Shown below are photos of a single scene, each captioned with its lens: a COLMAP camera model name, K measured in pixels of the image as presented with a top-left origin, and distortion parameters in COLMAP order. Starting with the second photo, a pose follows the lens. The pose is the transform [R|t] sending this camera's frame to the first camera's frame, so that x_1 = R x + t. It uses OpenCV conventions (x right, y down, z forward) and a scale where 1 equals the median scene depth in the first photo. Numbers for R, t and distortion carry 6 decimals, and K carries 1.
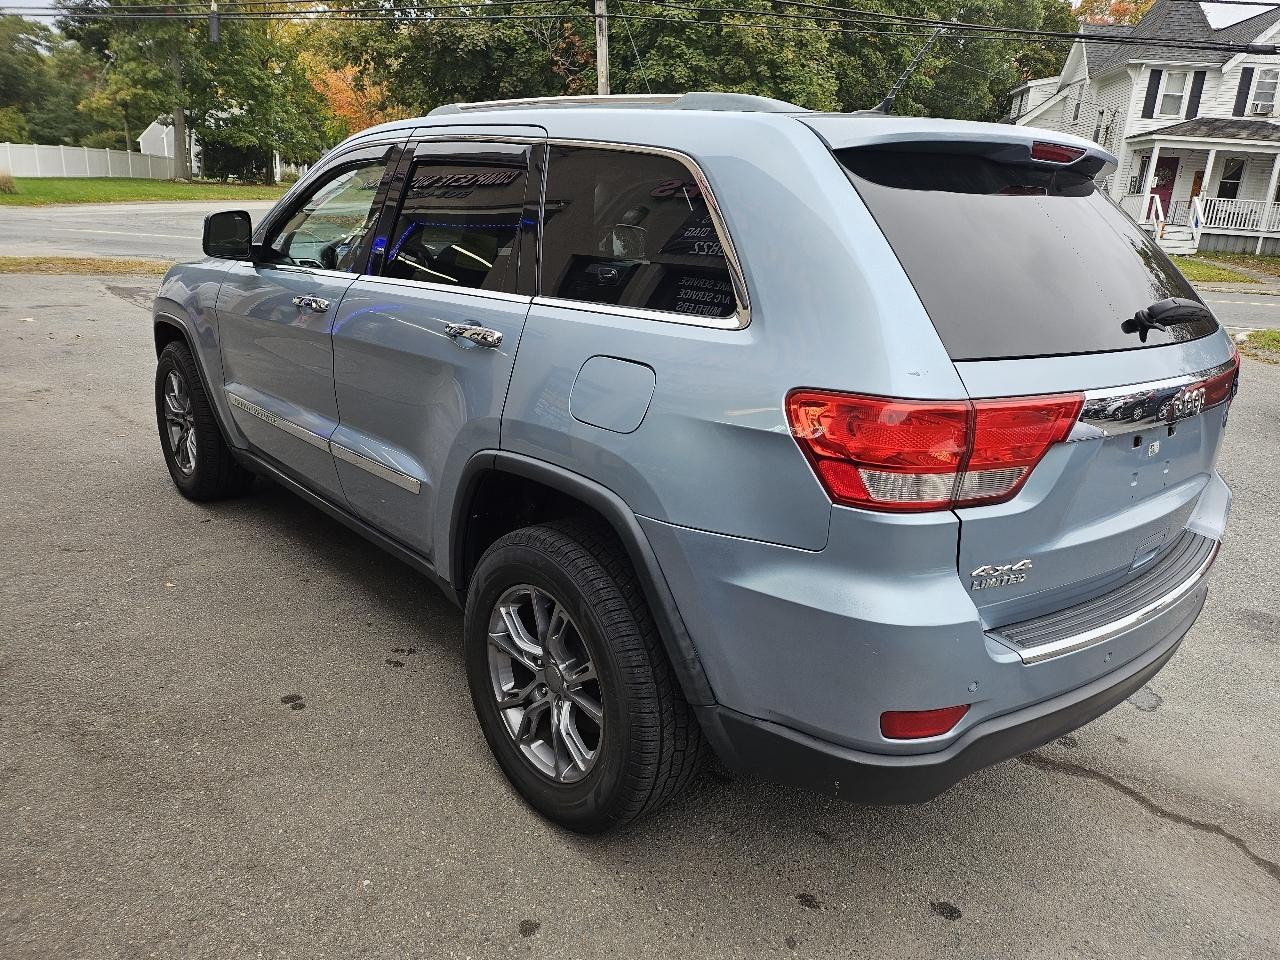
lens RADIAL K [[903.0, 0, 648.8], [0, 903.0, 476.1], [0, 0, 1]] dist [0.076436, -0.081136]
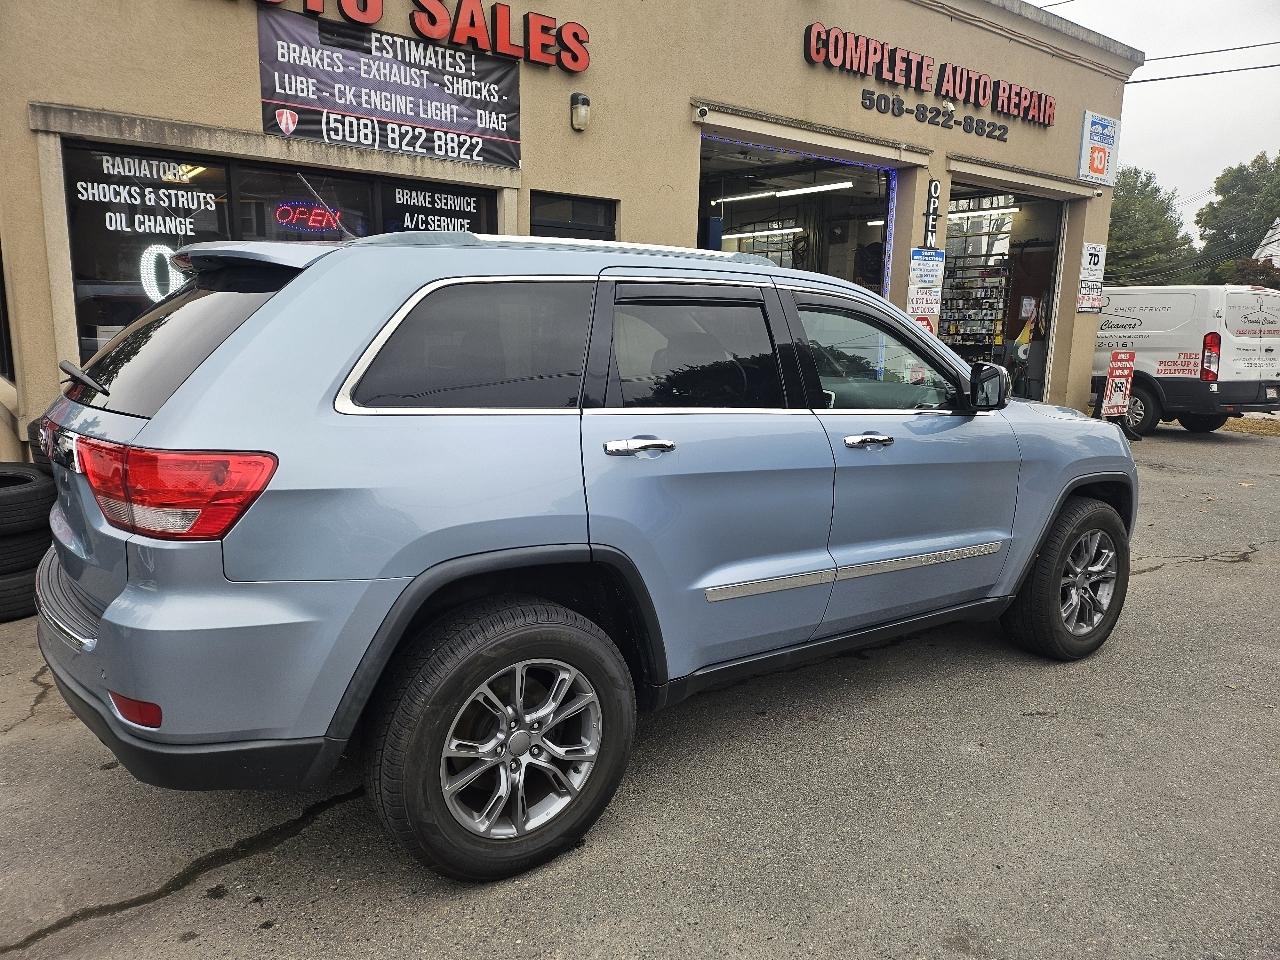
lens RADIAL K [[896.5, 0, 634.7], [0, 896.5, 491.7], [0, 0, 1]] dist [0.104383, -0.119561]
pose [[-0.108473, 0.125474, -0.986149, 1.323383], [-0.312109, 0.937544, 0.153620, -0.351957], [0.943833, 0.324450, -0.062537, 1.409985]]
